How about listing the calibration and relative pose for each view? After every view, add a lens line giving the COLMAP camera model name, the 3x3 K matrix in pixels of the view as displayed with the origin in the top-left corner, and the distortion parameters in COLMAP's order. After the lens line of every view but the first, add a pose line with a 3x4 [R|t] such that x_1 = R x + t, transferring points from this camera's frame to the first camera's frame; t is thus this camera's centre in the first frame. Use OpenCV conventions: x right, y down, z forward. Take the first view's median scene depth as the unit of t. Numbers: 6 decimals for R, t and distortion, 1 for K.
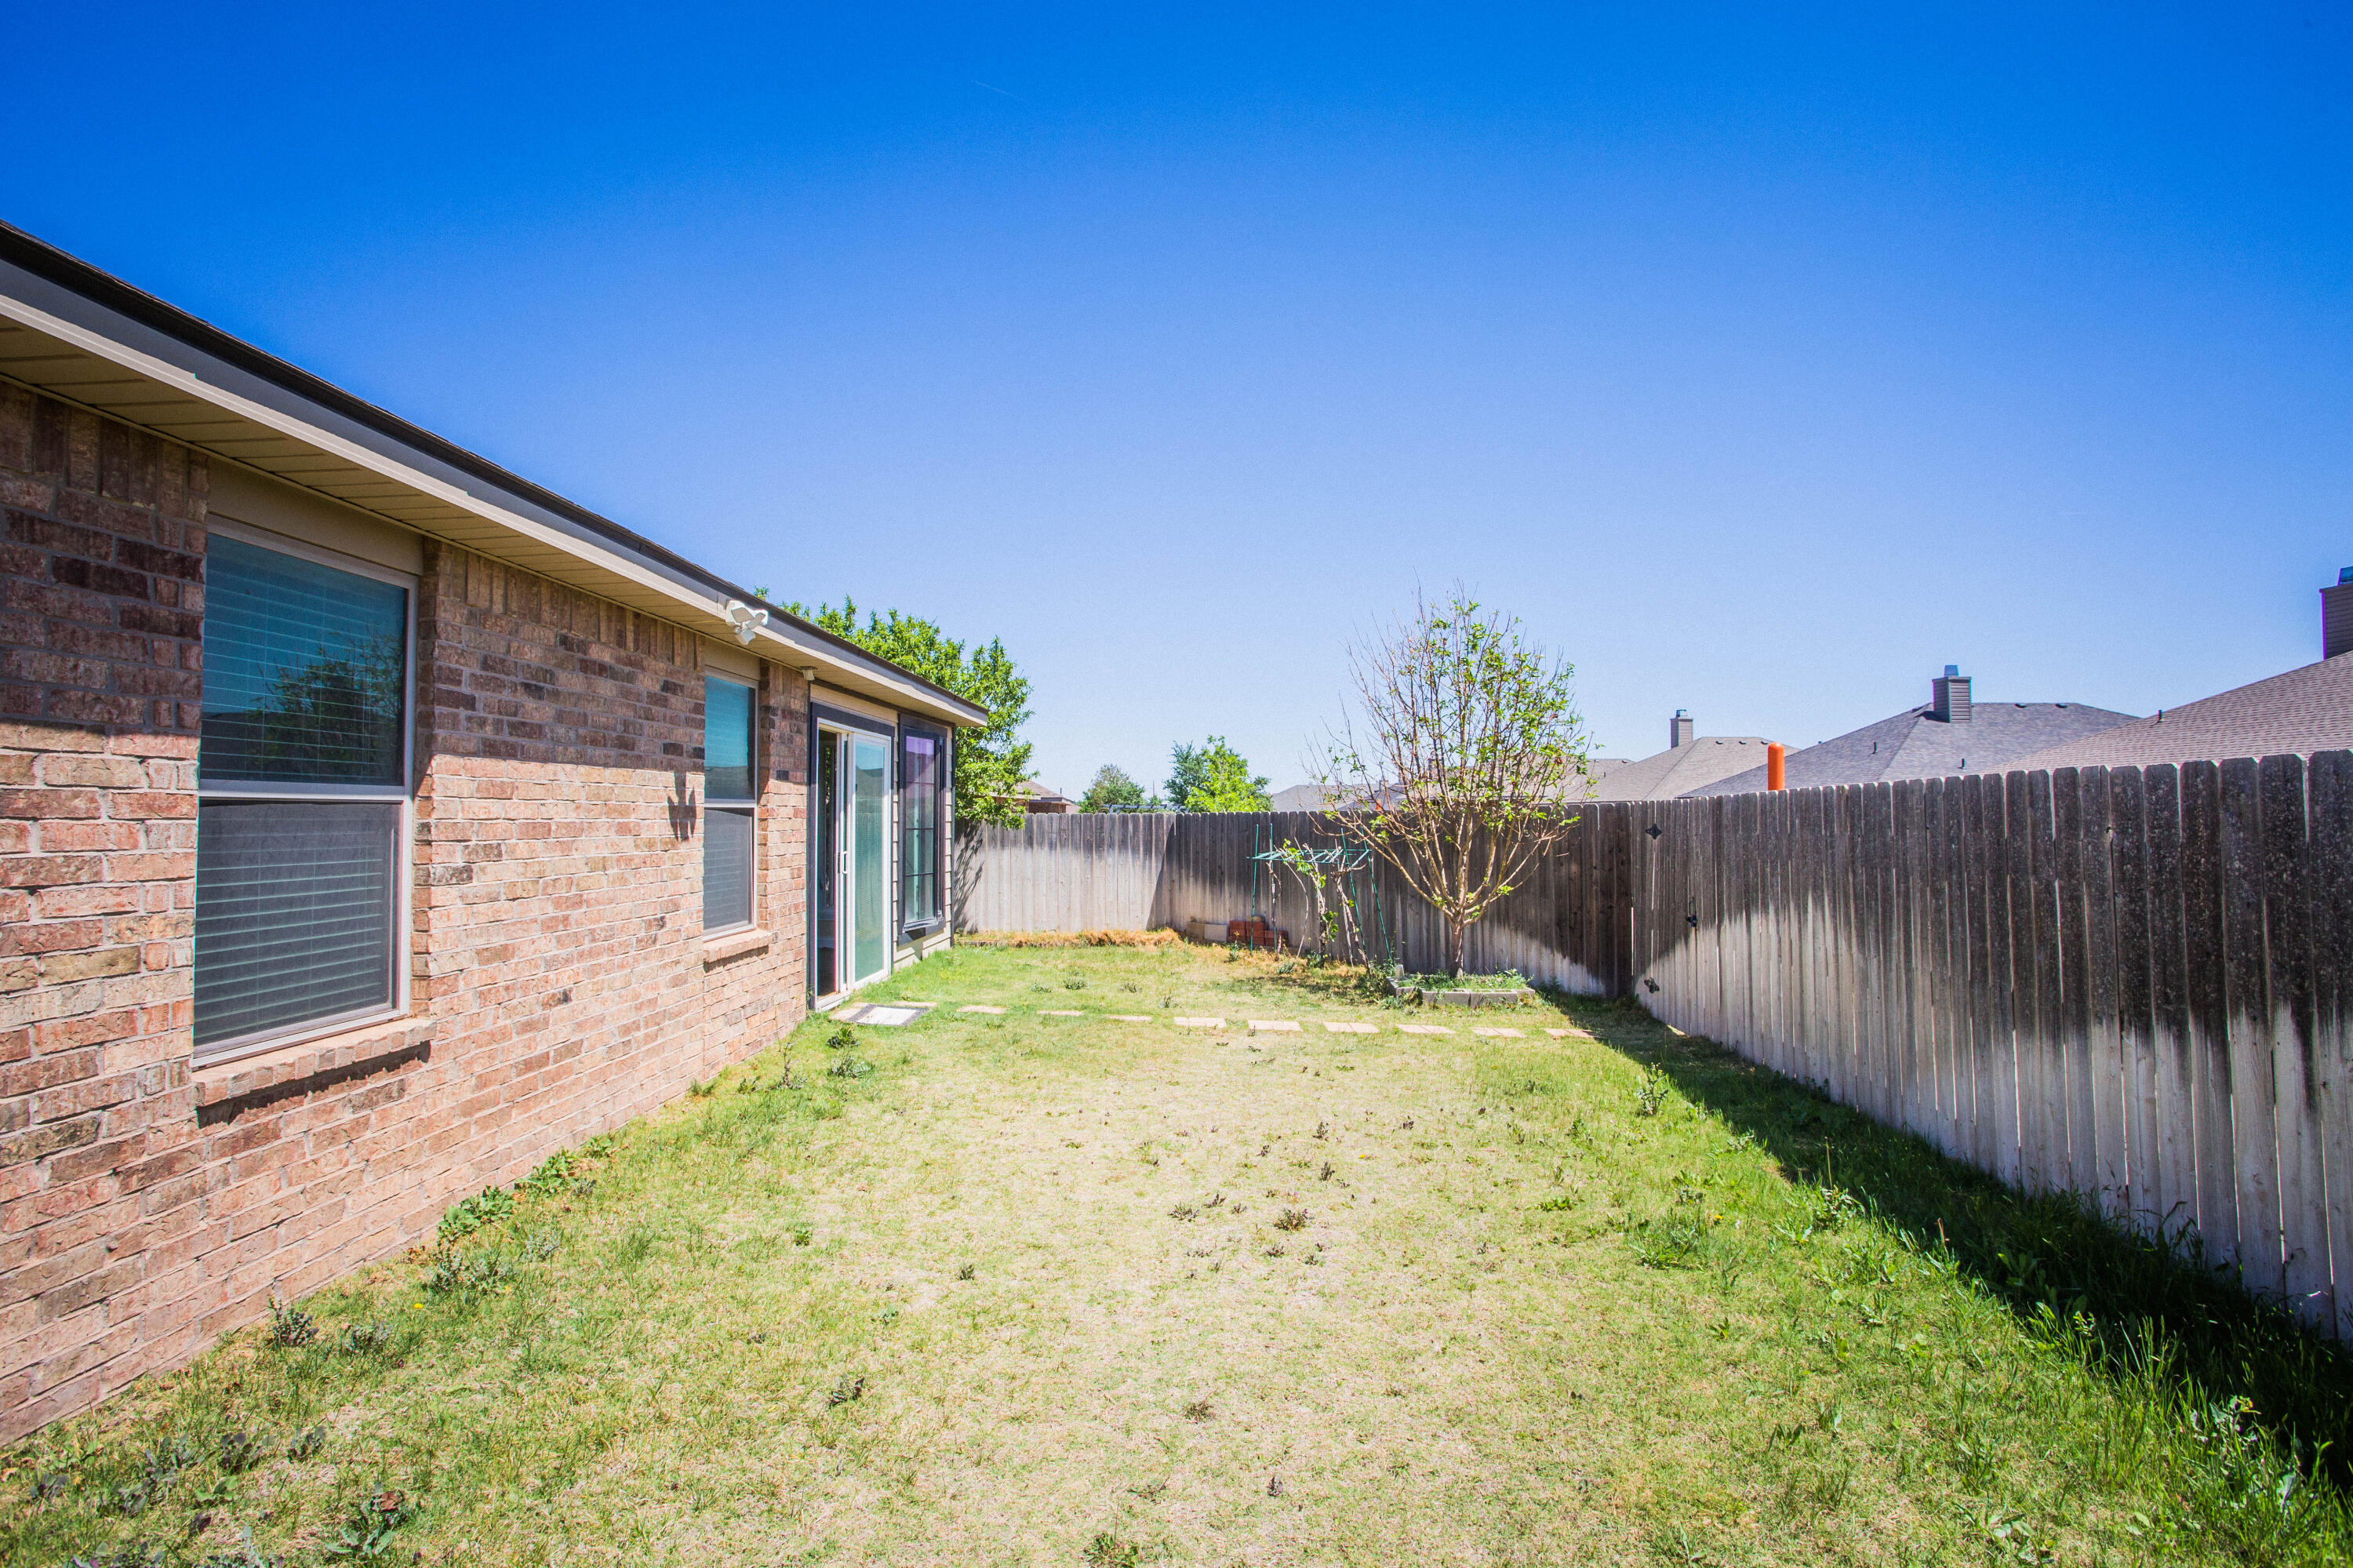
lens RADIAL K [[1142.0, 0, 1168.5], [0, 1142.0, 773.6], [0, 0, 1]] dist [-0.066305, 0.028572]
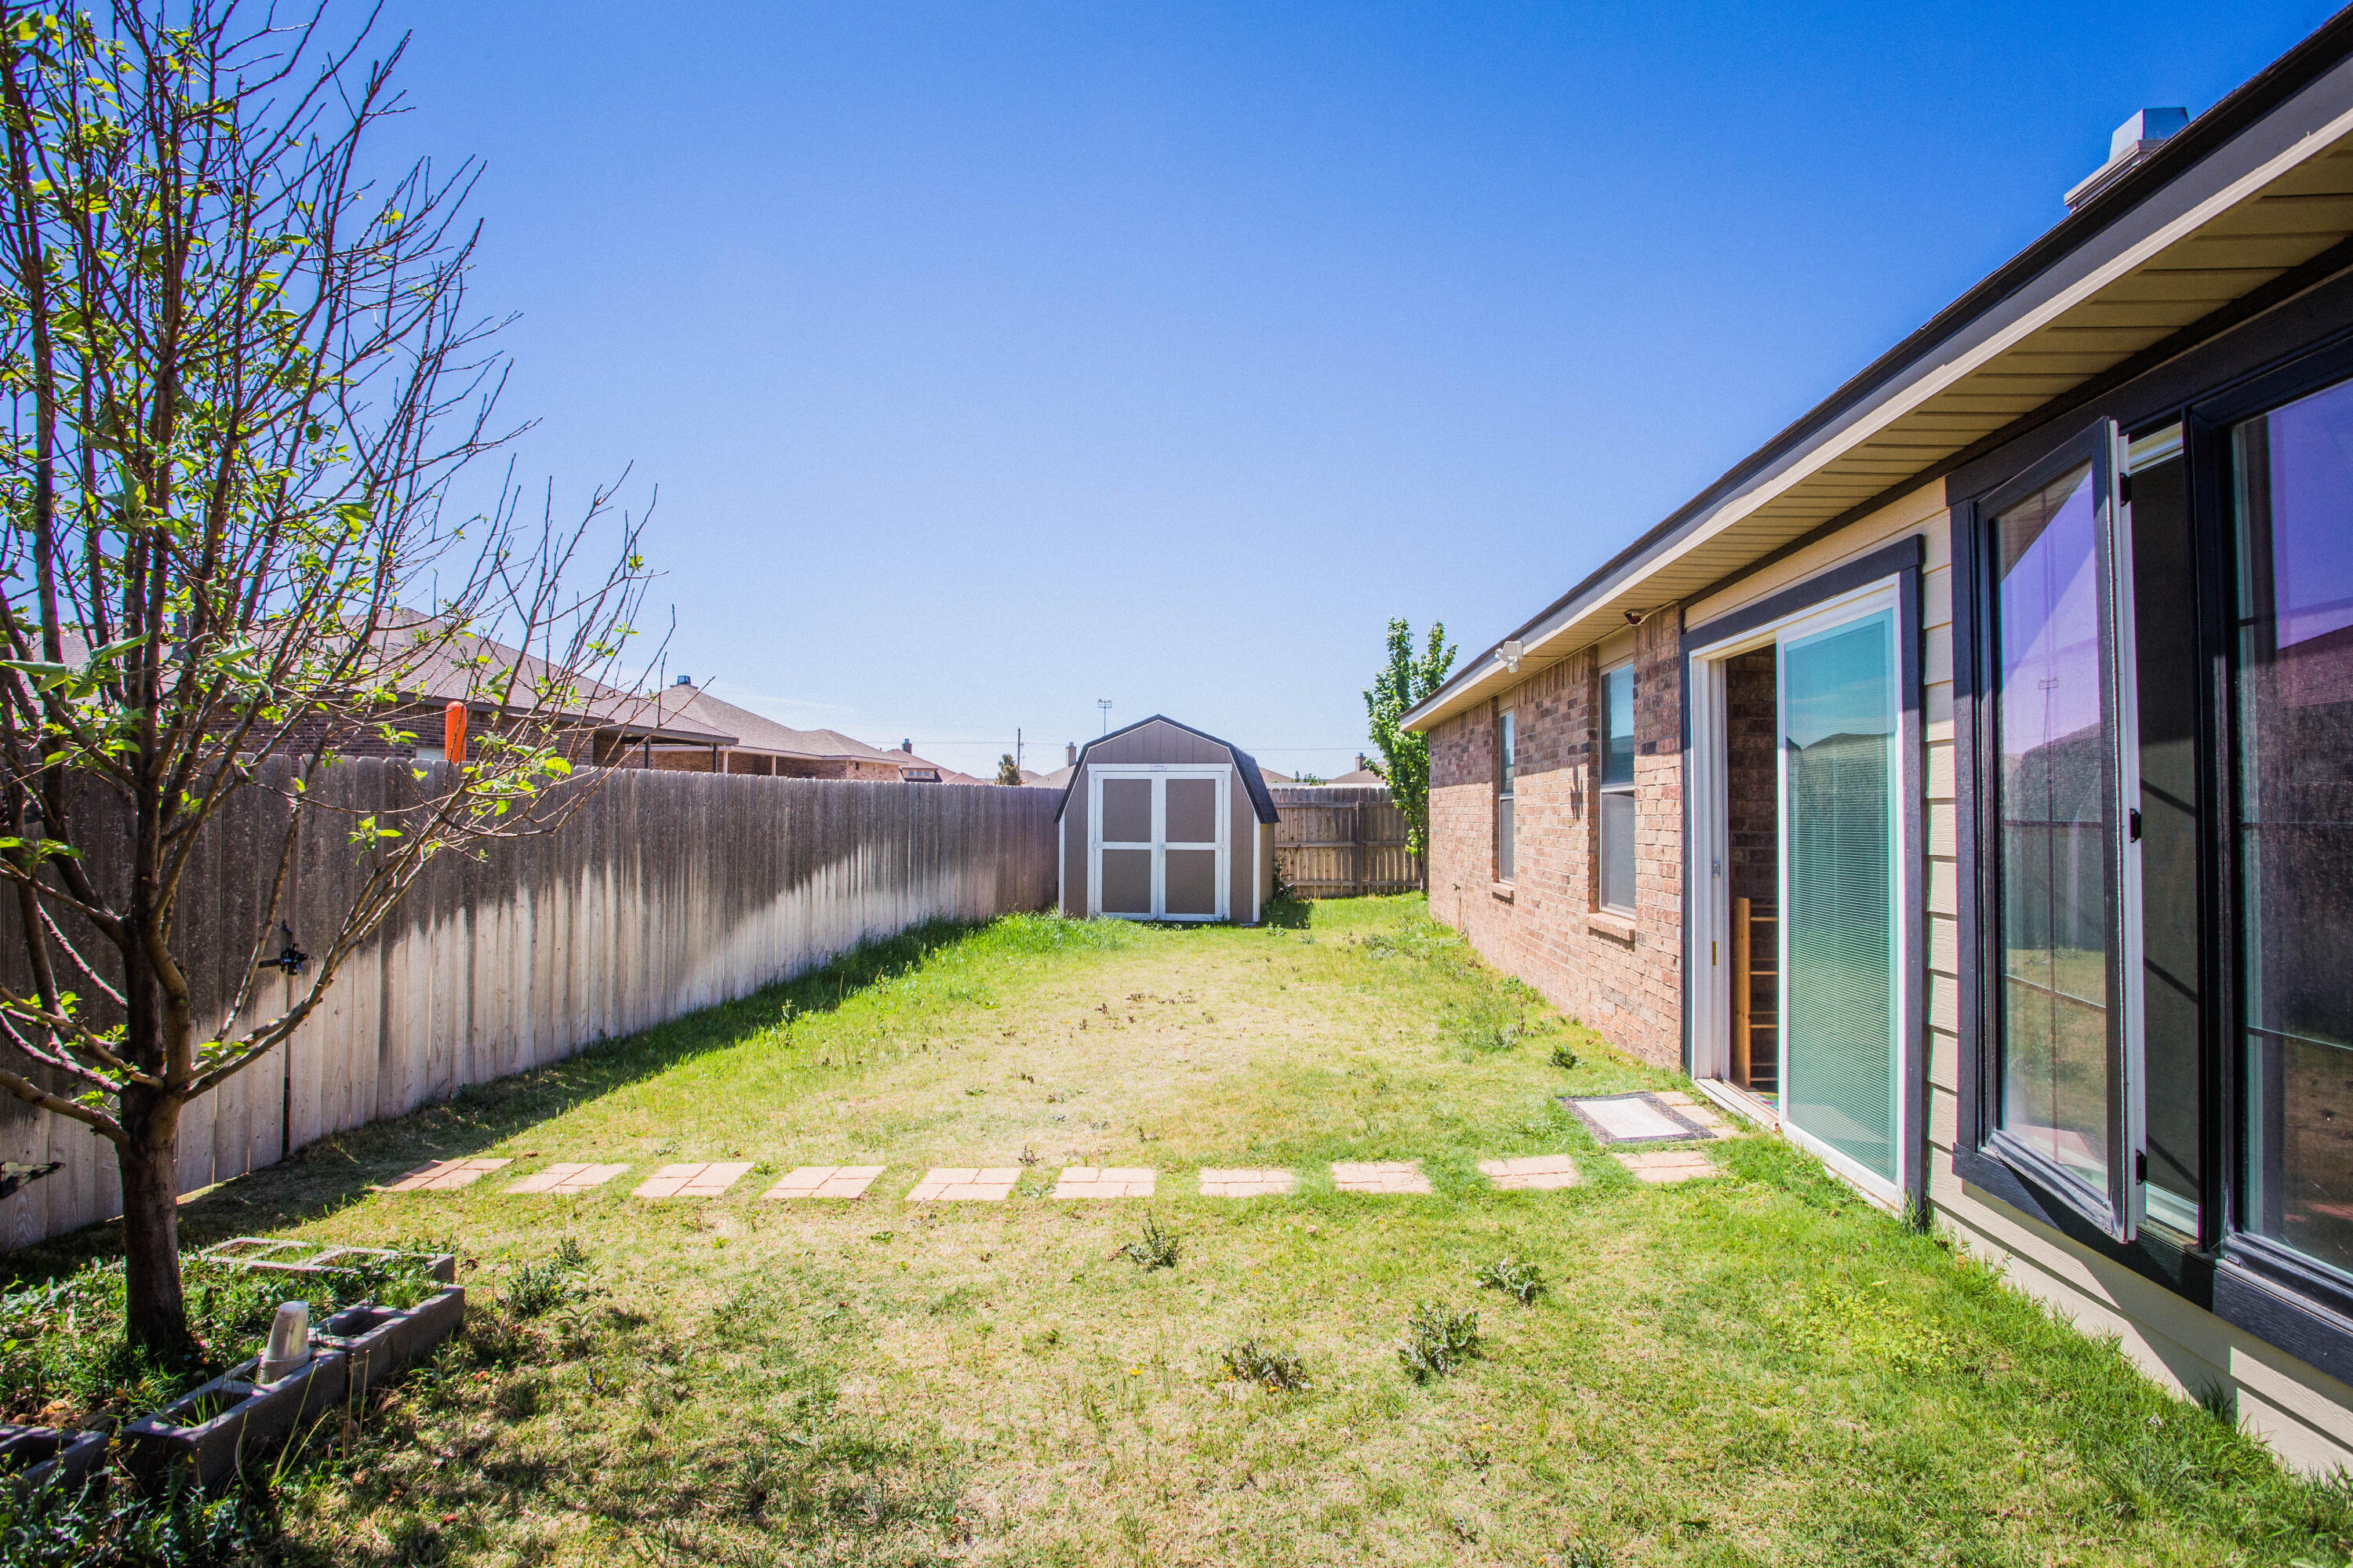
lens RADIAL K [[1142.0, 0, 1168.5], [0, 1142.0, 773.6], [0, 0, 1]] dist [-0.066305, 0.028572]
pose [[-0.997303, -0.003860, 0.073298, -0.050412], [-0.008730, 0.997765, -0.066242, 0.080723], [-0.072879, -0.066703, -0.995108, 1.917589]]
